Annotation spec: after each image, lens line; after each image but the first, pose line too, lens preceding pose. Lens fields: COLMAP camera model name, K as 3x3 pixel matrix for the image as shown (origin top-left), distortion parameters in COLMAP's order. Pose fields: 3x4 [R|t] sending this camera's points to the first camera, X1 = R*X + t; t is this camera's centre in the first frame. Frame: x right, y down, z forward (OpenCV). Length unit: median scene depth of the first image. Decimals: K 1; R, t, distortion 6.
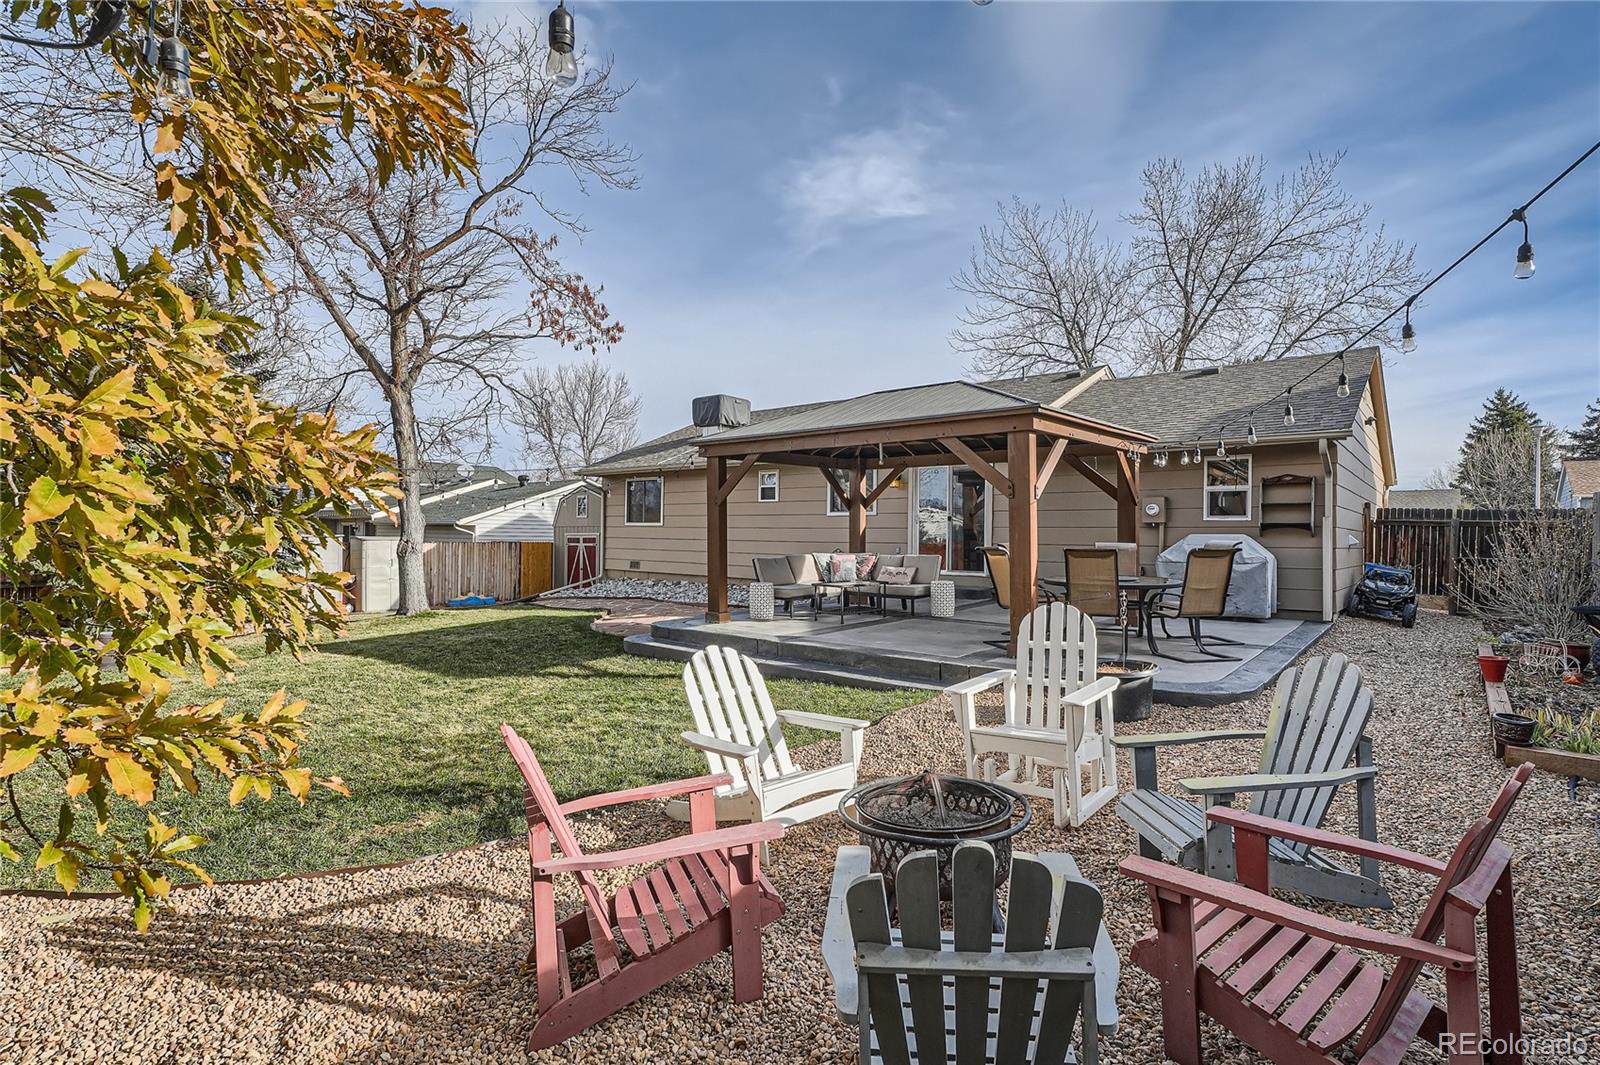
lens RADIAL K [[773.8, 0, 800.8], [0, 773.8, 536.6], [0, 0, 1]] dist [-0.001081, 0.000590]
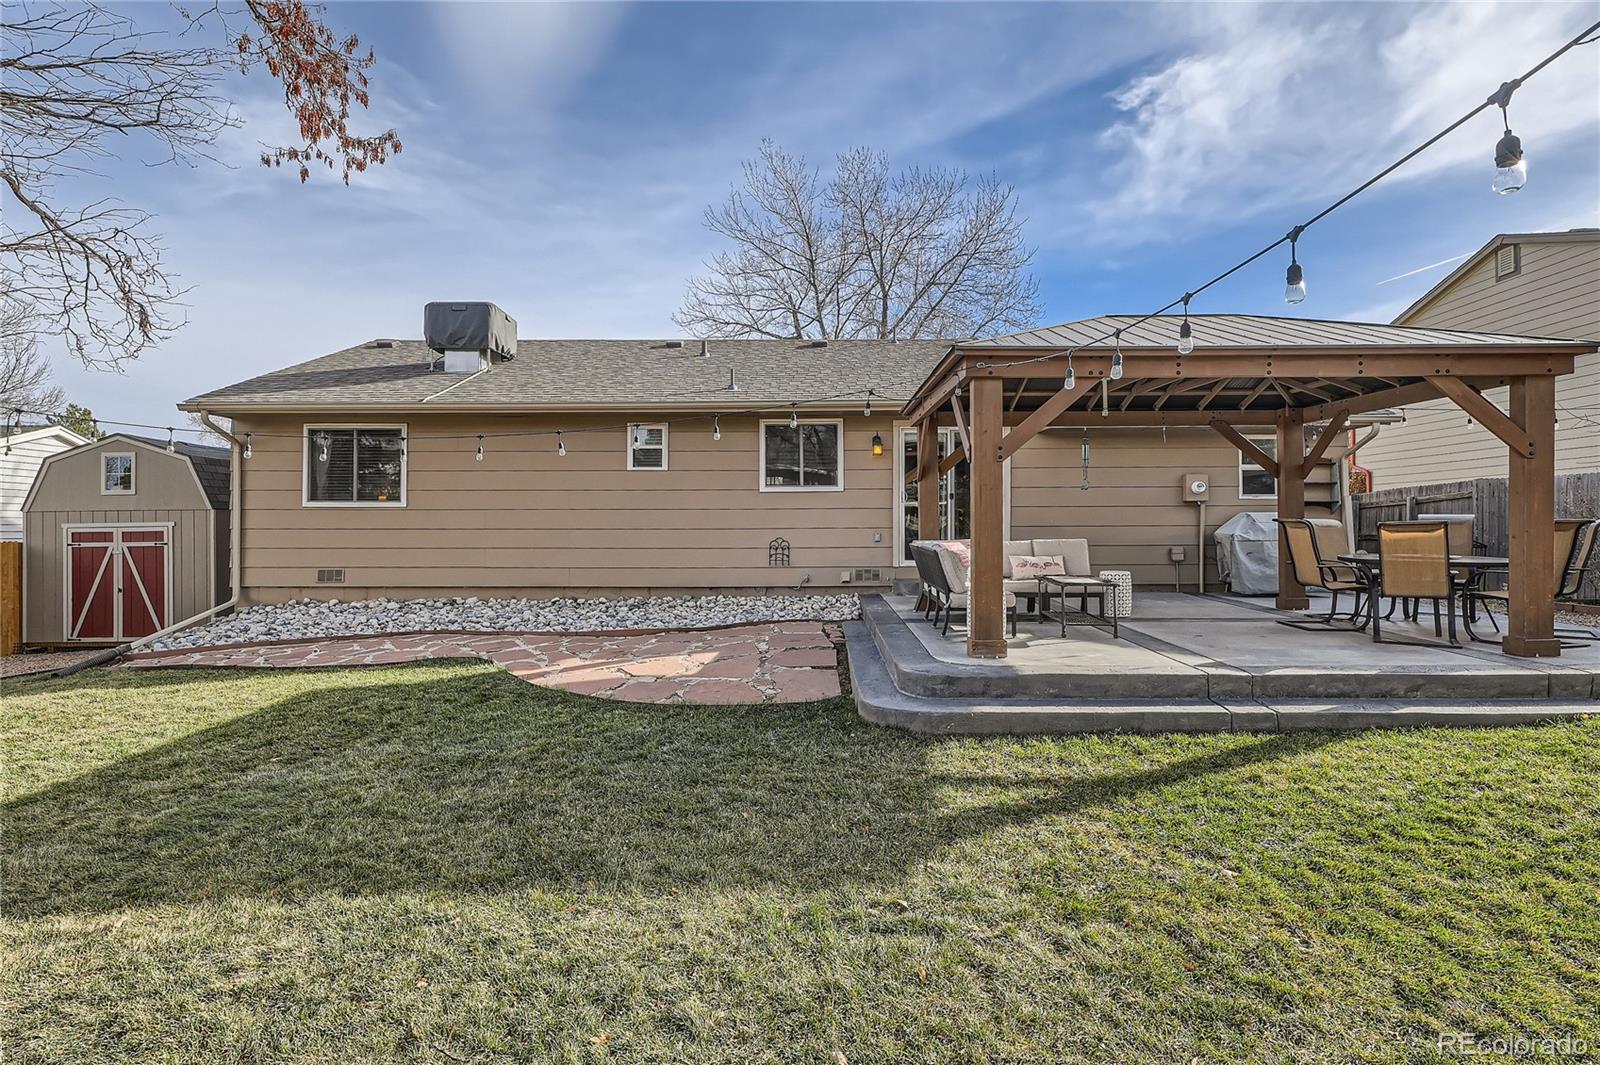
lens RADIAL K [[773.8, 0, 799.1], [0, 773.8, 522.8], [0, 0, 1]] dist [-0.001081, 0.000590]
pose [[0.766398, -0.004055, 0.642354, -0.316032], [0.012373, 0.999888, -0.008451, 0.006543], [-0.642247, 0.014425, 0.766362, 0.342913]]
